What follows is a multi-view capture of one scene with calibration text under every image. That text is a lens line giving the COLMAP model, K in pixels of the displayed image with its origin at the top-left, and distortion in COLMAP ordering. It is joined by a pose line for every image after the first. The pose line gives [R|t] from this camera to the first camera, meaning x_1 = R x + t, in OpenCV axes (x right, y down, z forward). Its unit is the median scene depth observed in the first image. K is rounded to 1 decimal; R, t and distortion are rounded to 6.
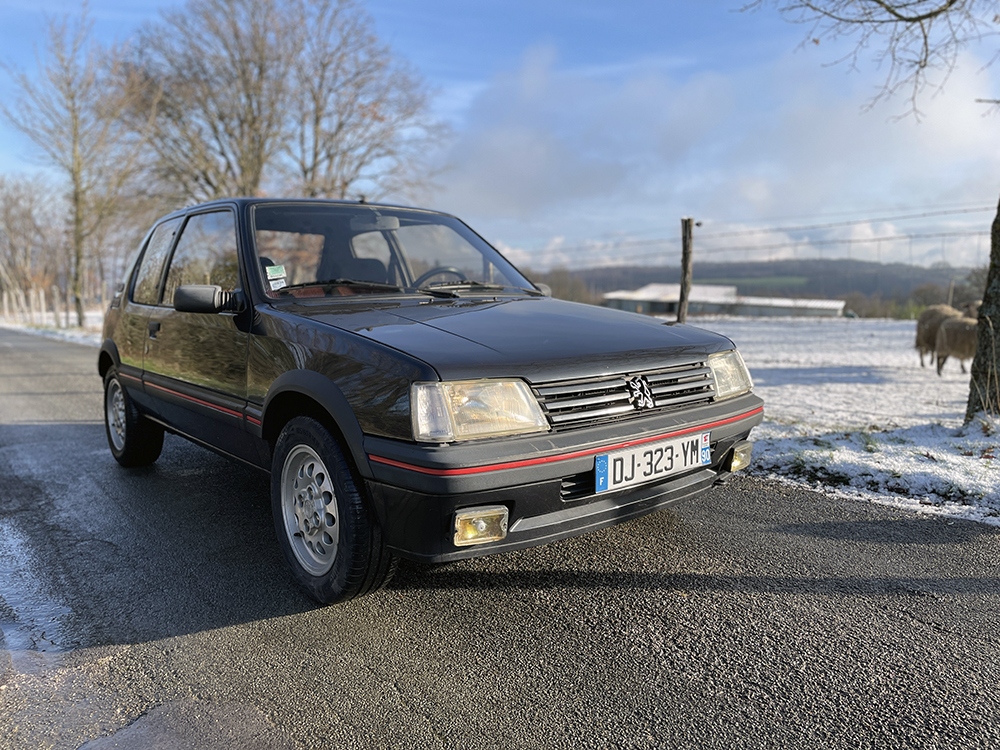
lens RADIAL K [[793.5, 0, 500.0], [0, 793.5, 375.0], [0, 0, 1]] dist [0.071095, -0.098524]
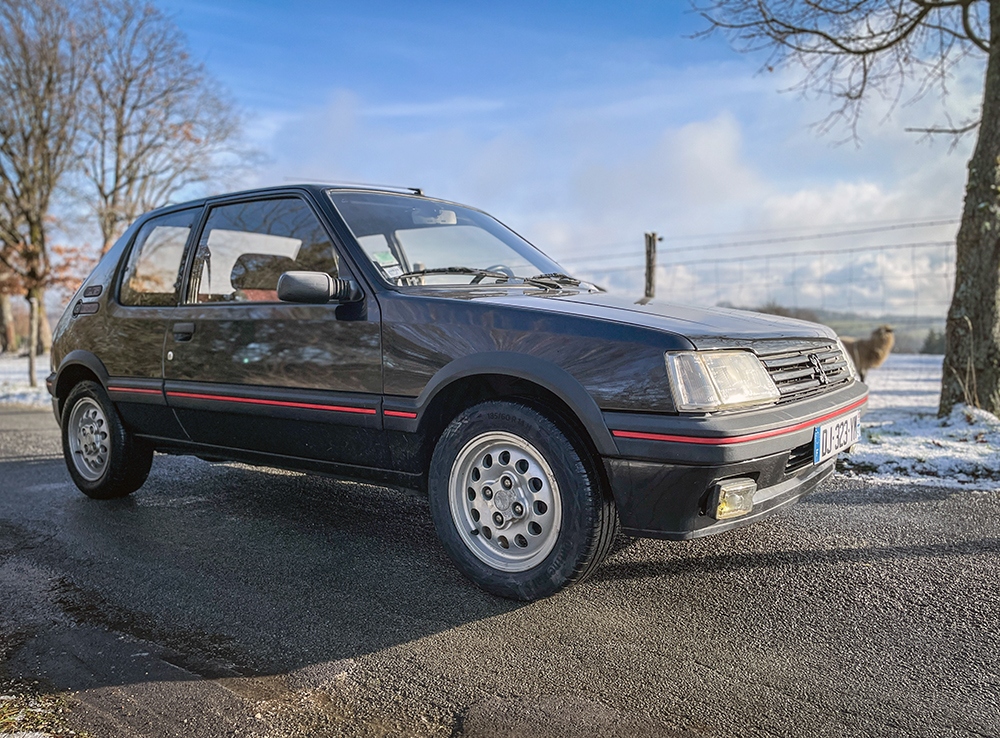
lens RADIAL K [[813.5, 0, 524.7], [0, 813.5, 377.5], [0, 0, 1]] dist [0.080798, -0.110176]
pose [[0.972798, -0.021755, 0.230632, -0.243865], [0.031408, 0.998774, -0.038267, 0.034679], [-0.229517, 0.044469, 0.972288, 0.036679]]
